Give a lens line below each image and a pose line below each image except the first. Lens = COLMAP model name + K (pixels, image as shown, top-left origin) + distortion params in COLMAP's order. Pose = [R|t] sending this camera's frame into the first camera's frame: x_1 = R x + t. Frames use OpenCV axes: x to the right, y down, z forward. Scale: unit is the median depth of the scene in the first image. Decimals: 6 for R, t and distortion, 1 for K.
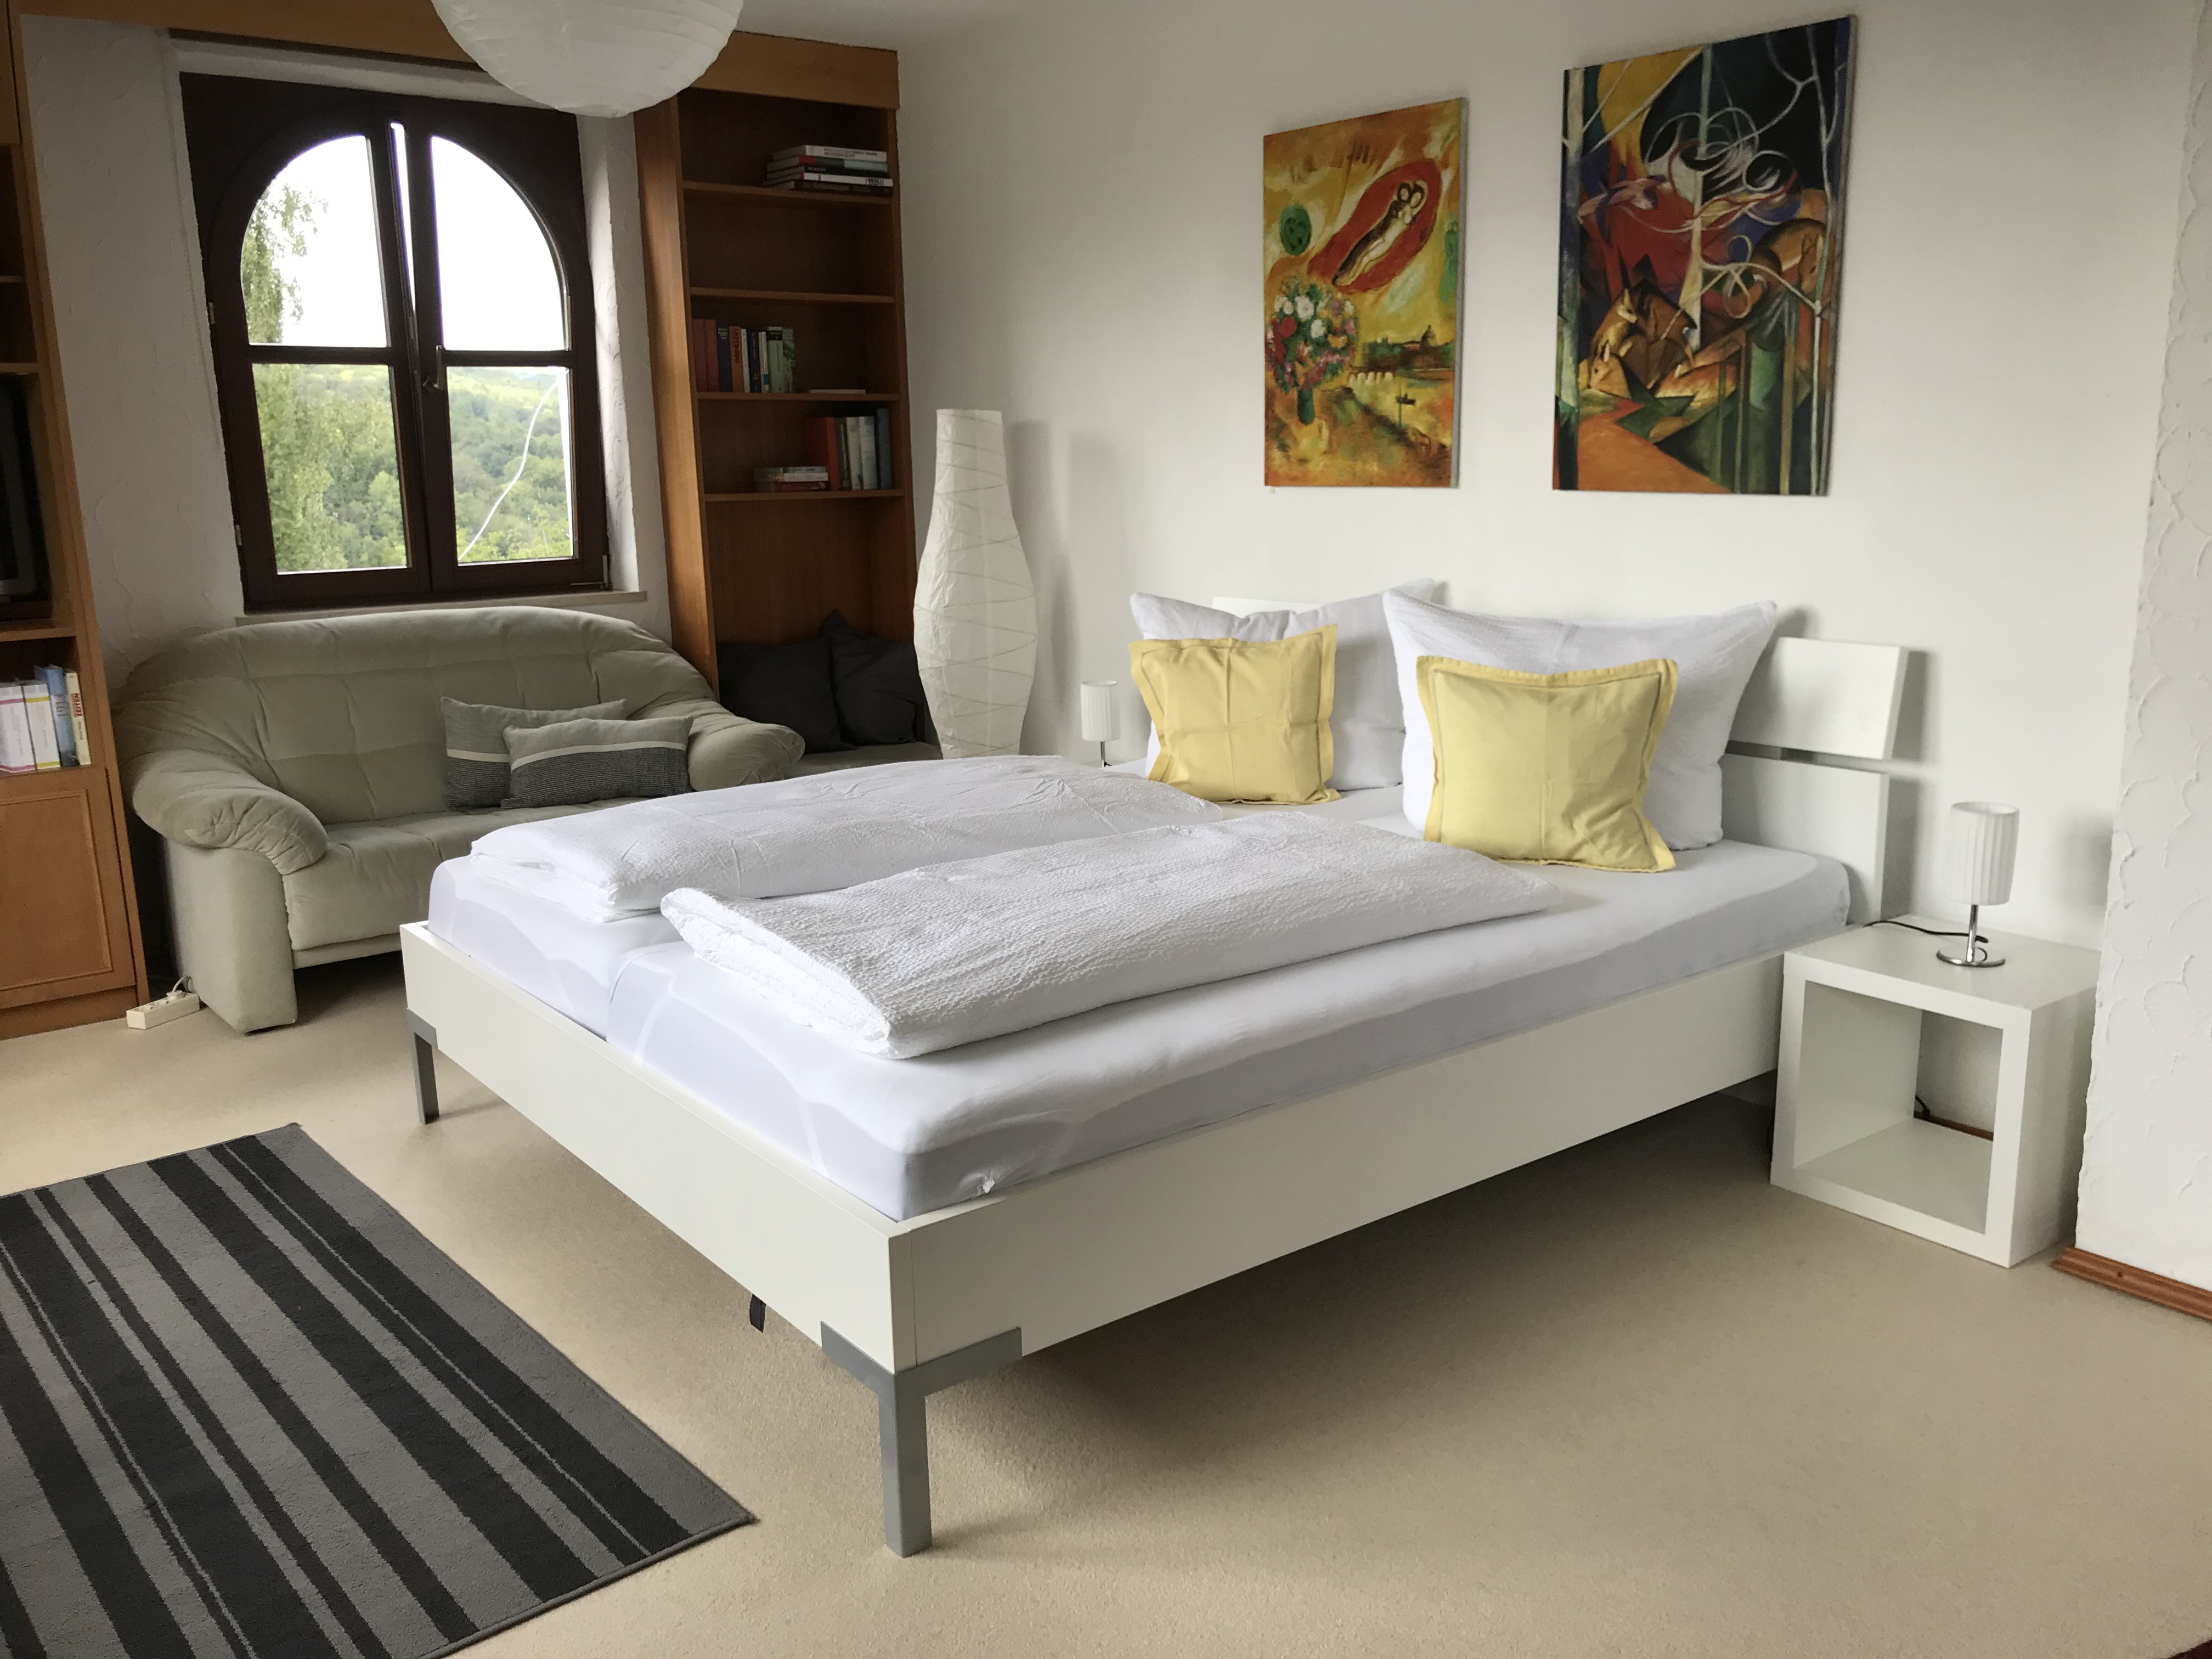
lens RADIAL K [[1857.1, 0, 1109.6], [0, 1857.1, 795.4], [0, 0, 1]] dist [0.060129, -0.144387]
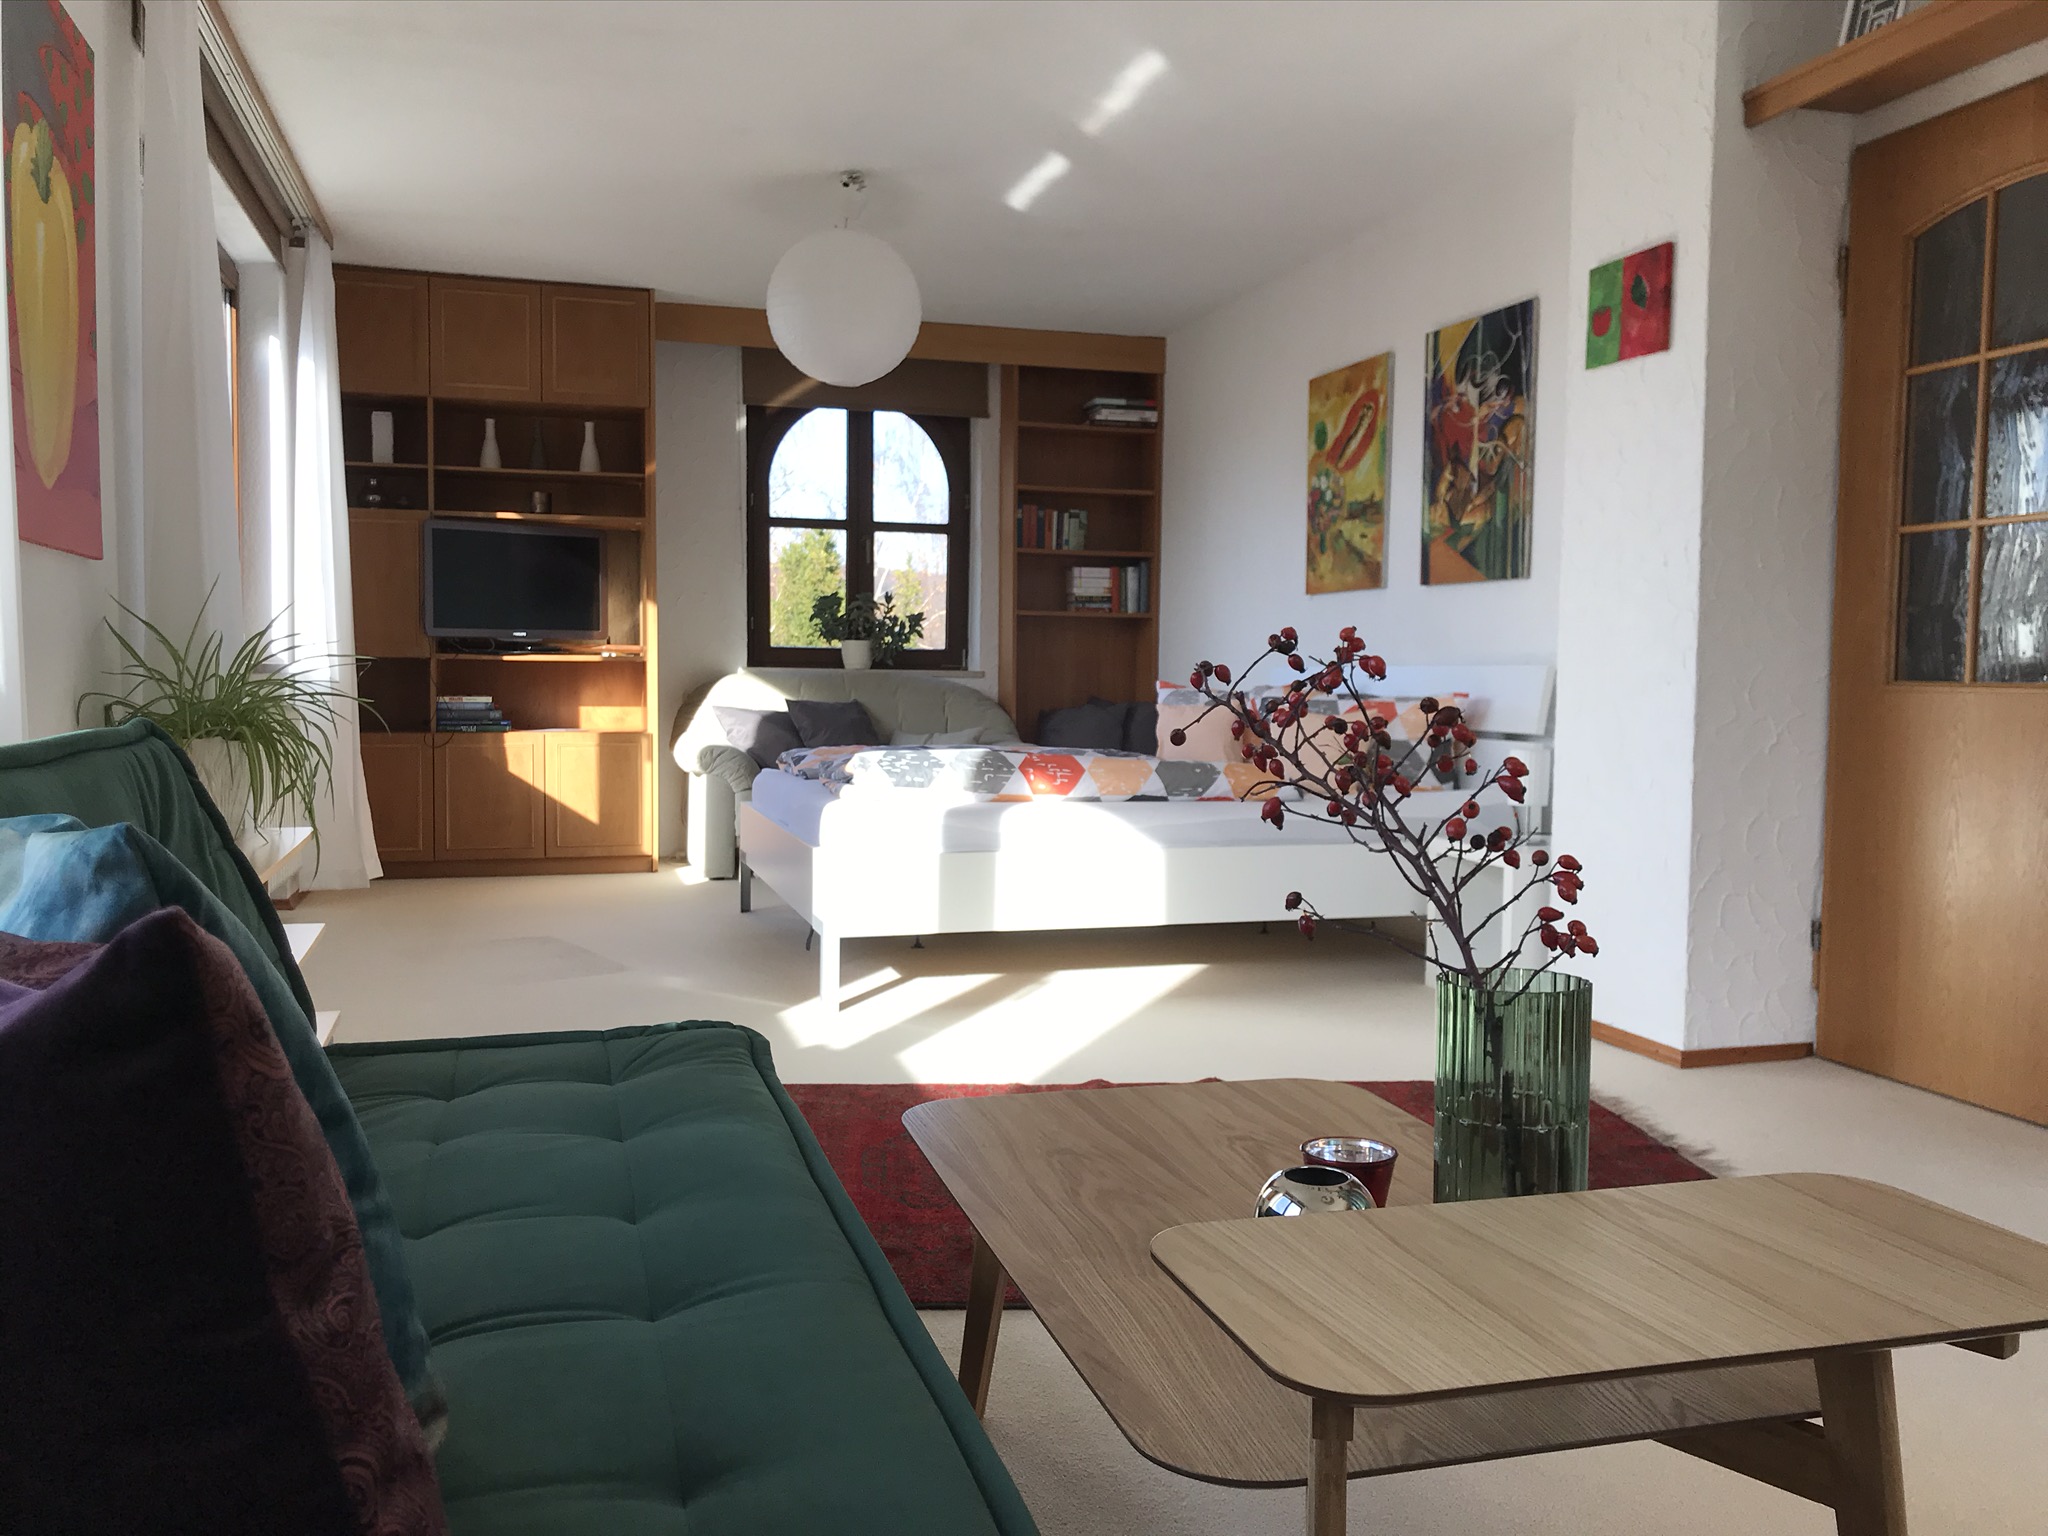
lens RADIAL K [[1678.9, 0, 1023.3], [0, 1678.9, 778.8], [0, 0, 1]] dist [0.003278, -0.005026]
pose [[0.924125, 0.049295, -0.378898, 0.493921], [-0.094663, 0.990265, -0.102048, 0.185640], [0.370179, 0.130173, 0.919795, -0.443109]]
